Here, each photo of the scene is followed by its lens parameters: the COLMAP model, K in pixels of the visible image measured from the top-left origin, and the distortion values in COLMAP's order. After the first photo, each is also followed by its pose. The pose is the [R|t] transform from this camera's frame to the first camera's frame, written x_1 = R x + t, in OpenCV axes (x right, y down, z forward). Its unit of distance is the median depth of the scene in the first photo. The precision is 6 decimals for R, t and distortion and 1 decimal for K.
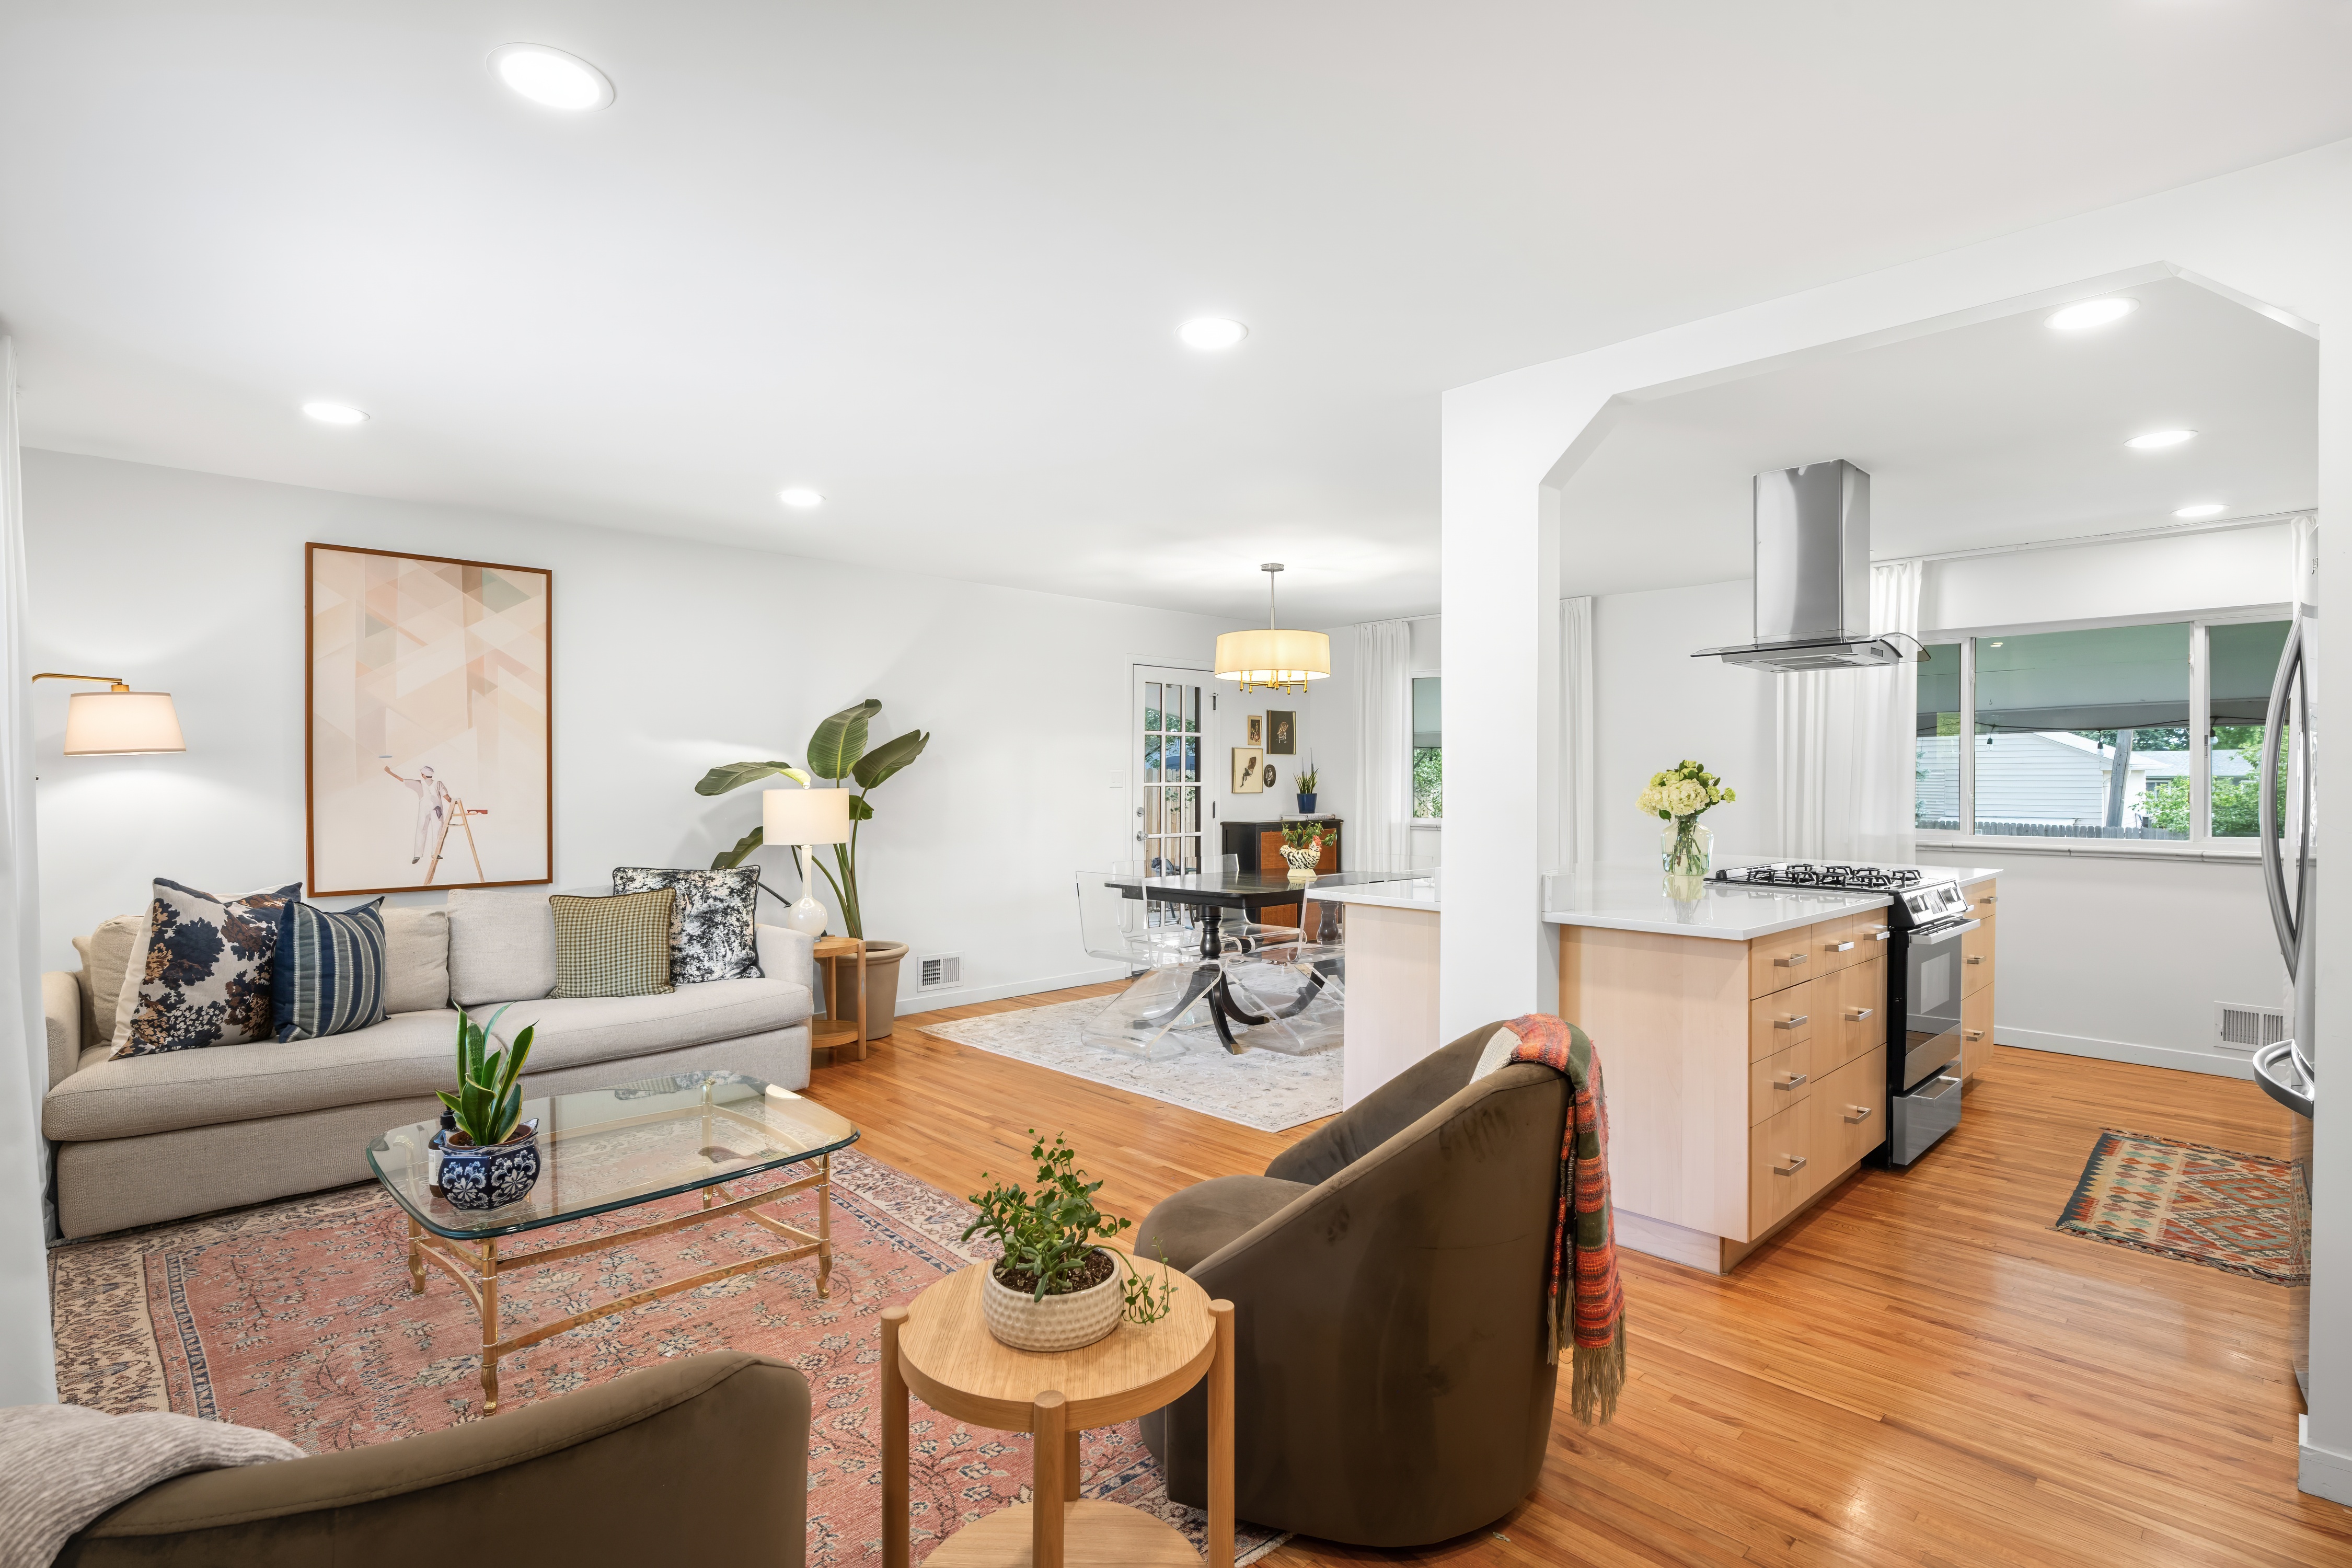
lens RADIAL K [[1138.5, 0, 1170.9], [0, 1138.5, 787.2], [0, 0, 1]] dist [-0.000987, -0.000563]
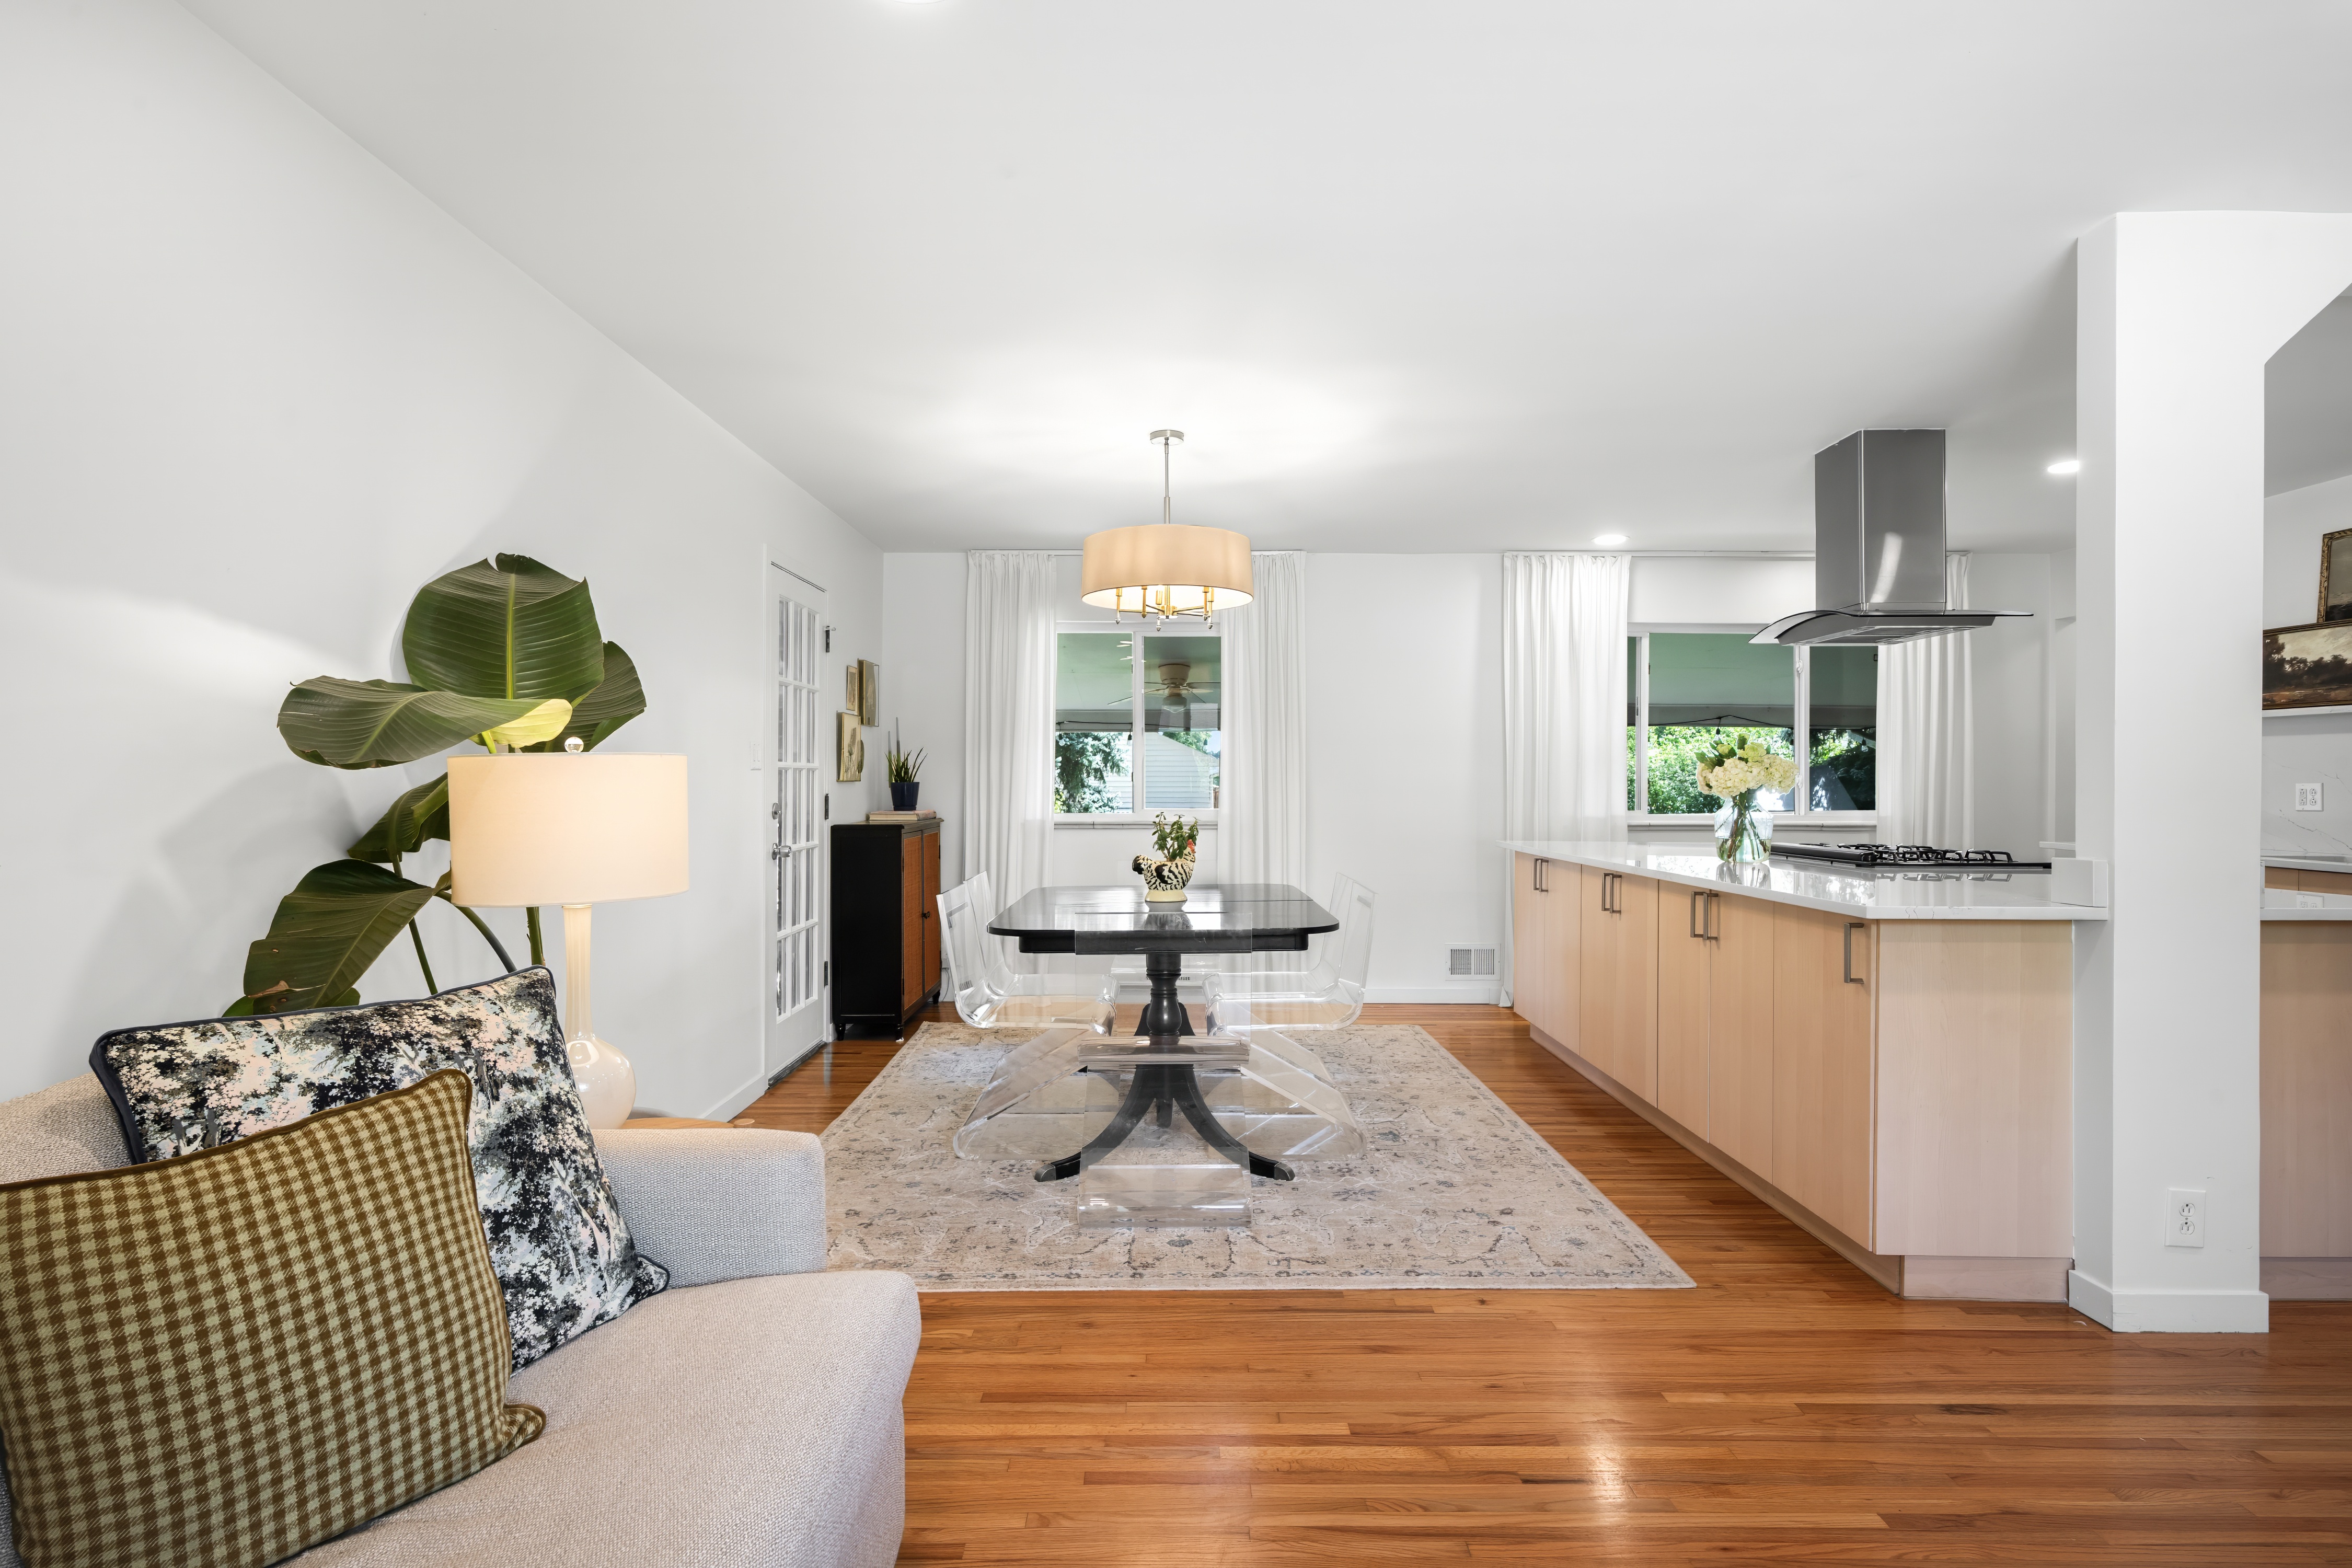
lens RADIAL K [[1201.2, 0, 1176.8], [0, 1201.2, 799.2], [0, 0, 1]] dist [-0.003311, -0.000069]
pose [[0.700792, -0.011717, 0.713269, -0.517441], [0.004981, 0.999921, 0.011532, 0.014512], [-0.713348, -0.004529, 0.700795, 0.634161]]
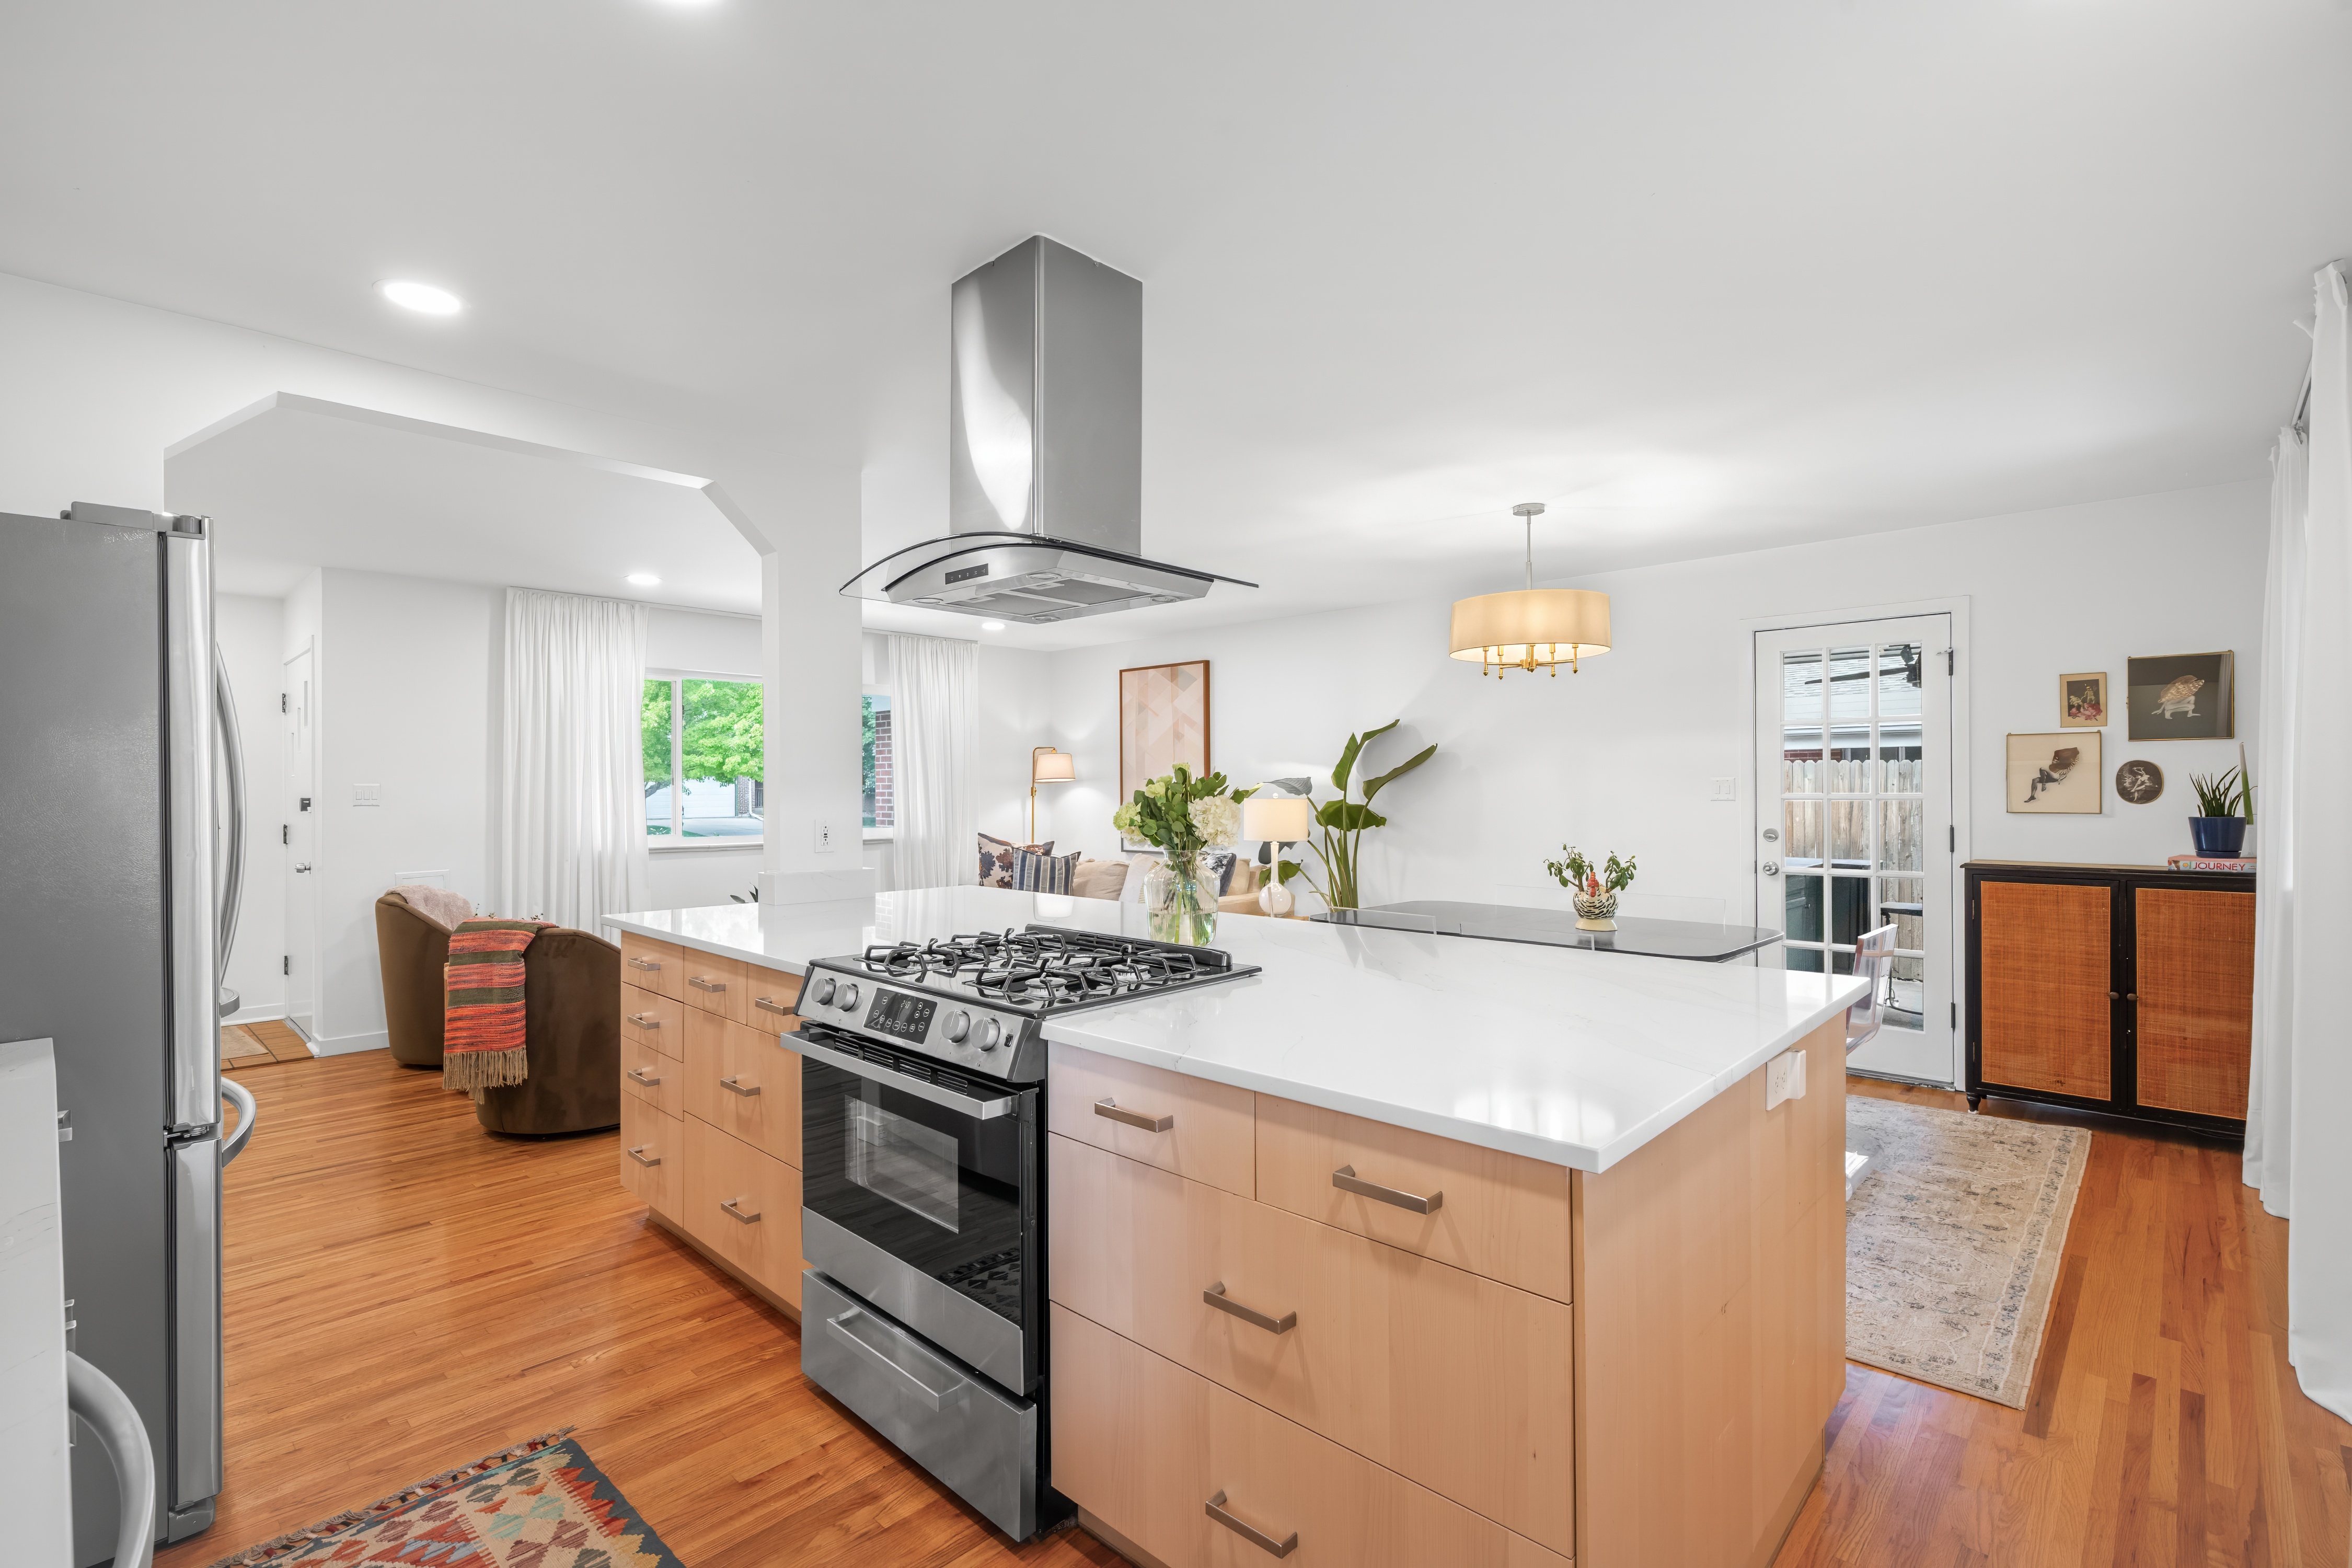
lens RADIAL K [[1083.2, 0, 1169.5], [0, 1083.2, 789.1], [0, 0, 1]] dist [-0.004829, -0.001428]
pose [[0.034280, -0.001443, -0.999411, 1.010145], [-0.003295, 0.999993, -0.001557, -0.007456], [0.999407, 0.003346, 0.034275, 0.934714]]
